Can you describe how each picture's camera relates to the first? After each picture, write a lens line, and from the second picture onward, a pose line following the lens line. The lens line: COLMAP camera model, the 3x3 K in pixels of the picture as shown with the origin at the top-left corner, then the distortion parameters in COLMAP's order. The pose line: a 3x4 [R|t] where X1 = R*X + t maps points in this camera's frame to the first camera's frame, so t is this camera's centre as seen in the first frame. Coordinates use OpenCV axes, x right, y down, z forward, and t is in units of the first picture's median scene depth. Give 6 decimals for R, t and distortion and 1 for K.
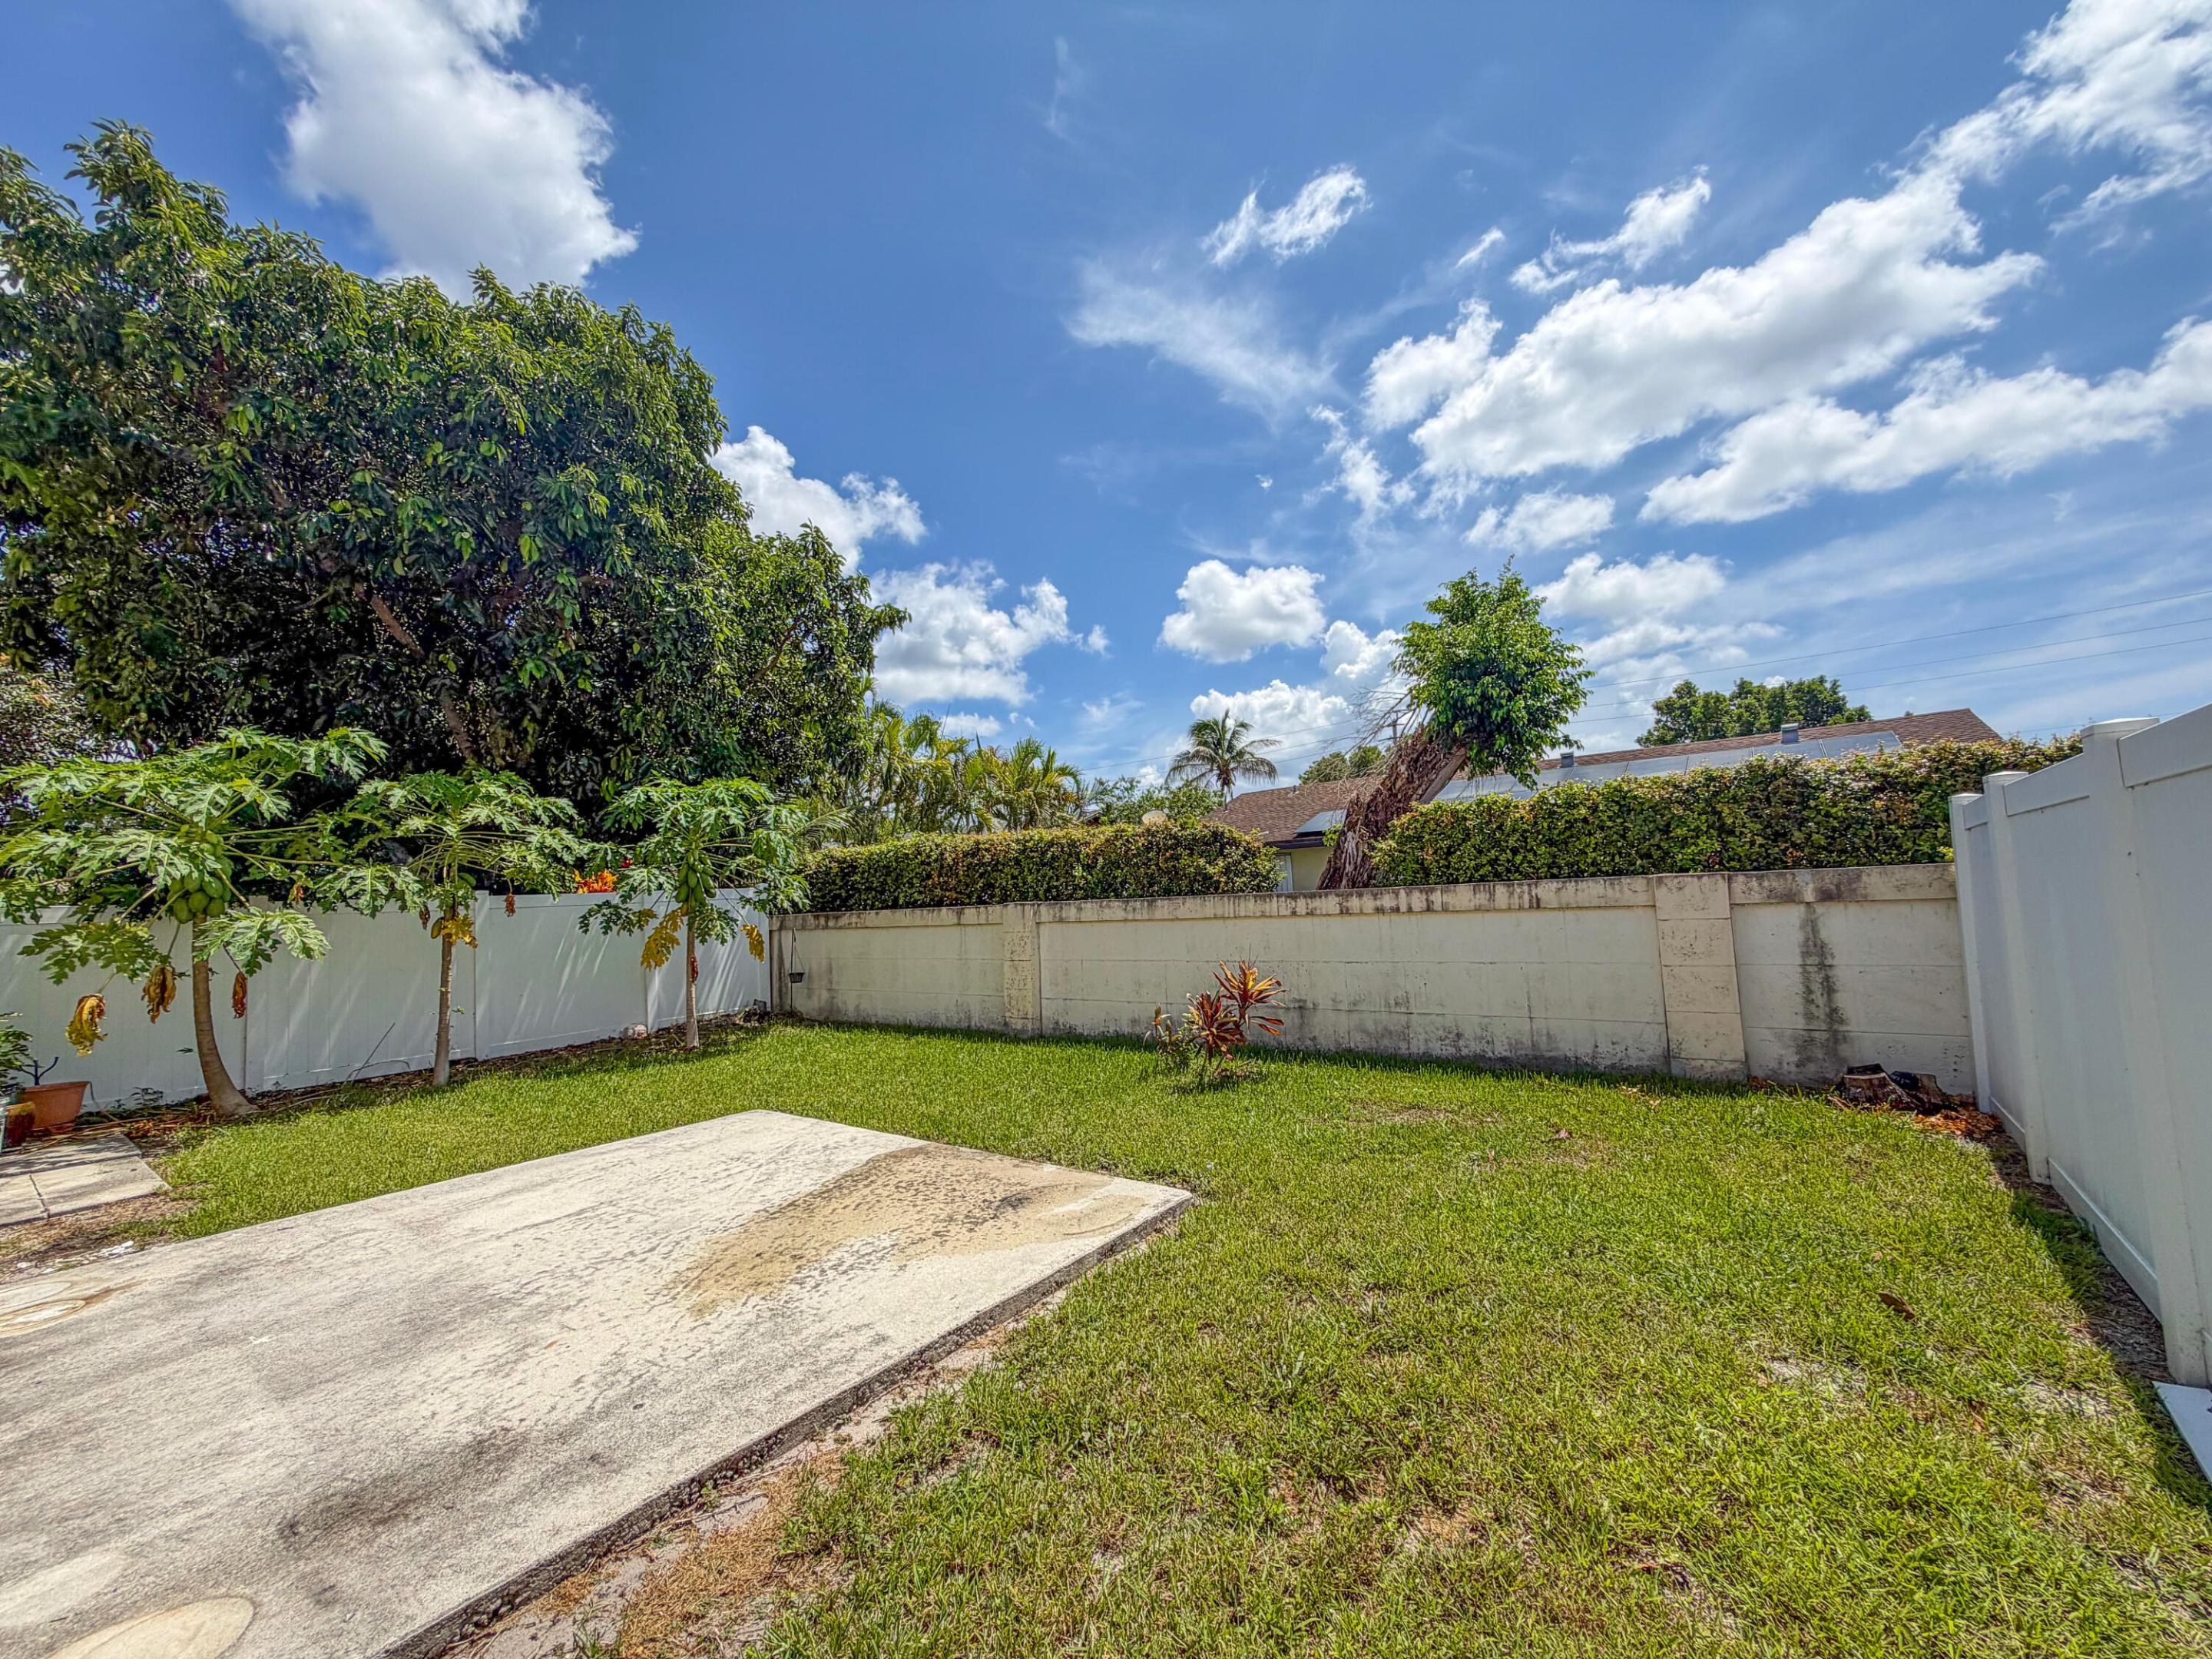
lens RADIAL K [[878.8, 0, 1105.8], [0, 878.8, 818.5], [0, 0, 1]] dist [-0.000306, -0.000048]
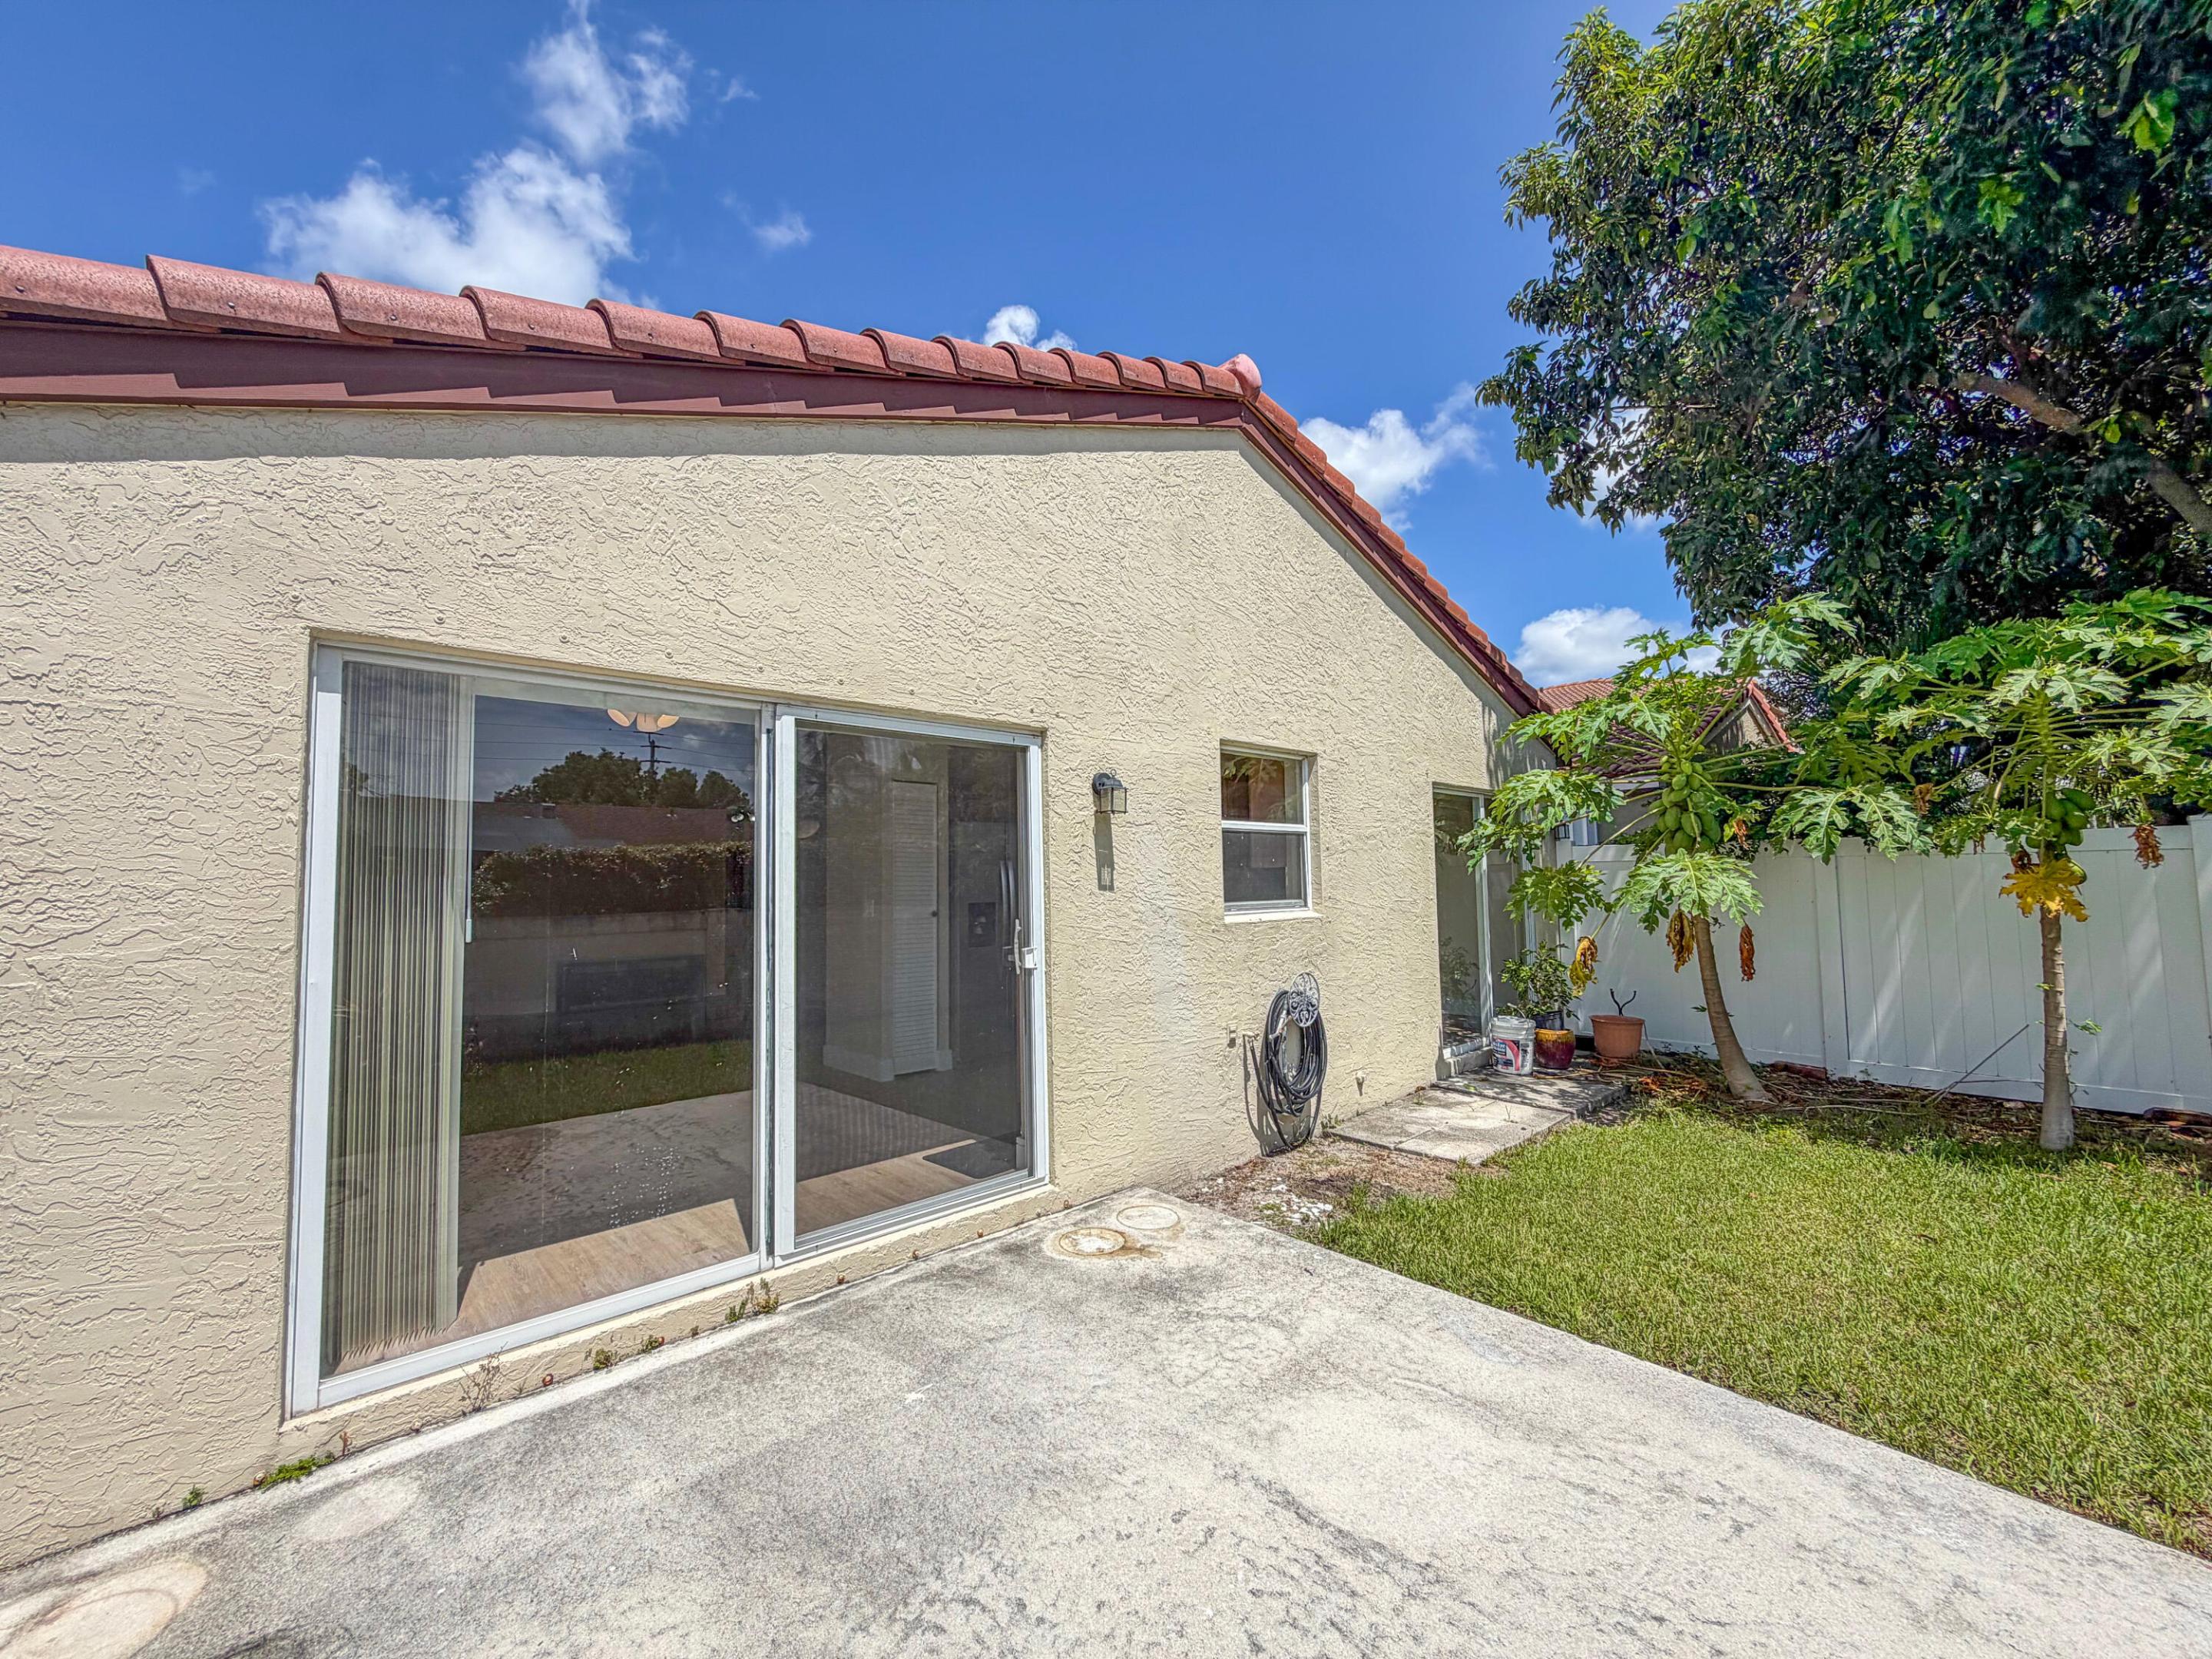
lens RADIAL K [[878.8, 0, 1105.8], [0, 878.8, 818.5], [0, 0, 1]] dist [-0.000306, -0.000048]
pose [[-0.180016, -0.013849, -0.983566, -0.125527], [0.113515, 0.992928, -0.034757, 0.074312], [0.977092, -0.117907, -0.177171, 1.119671]]
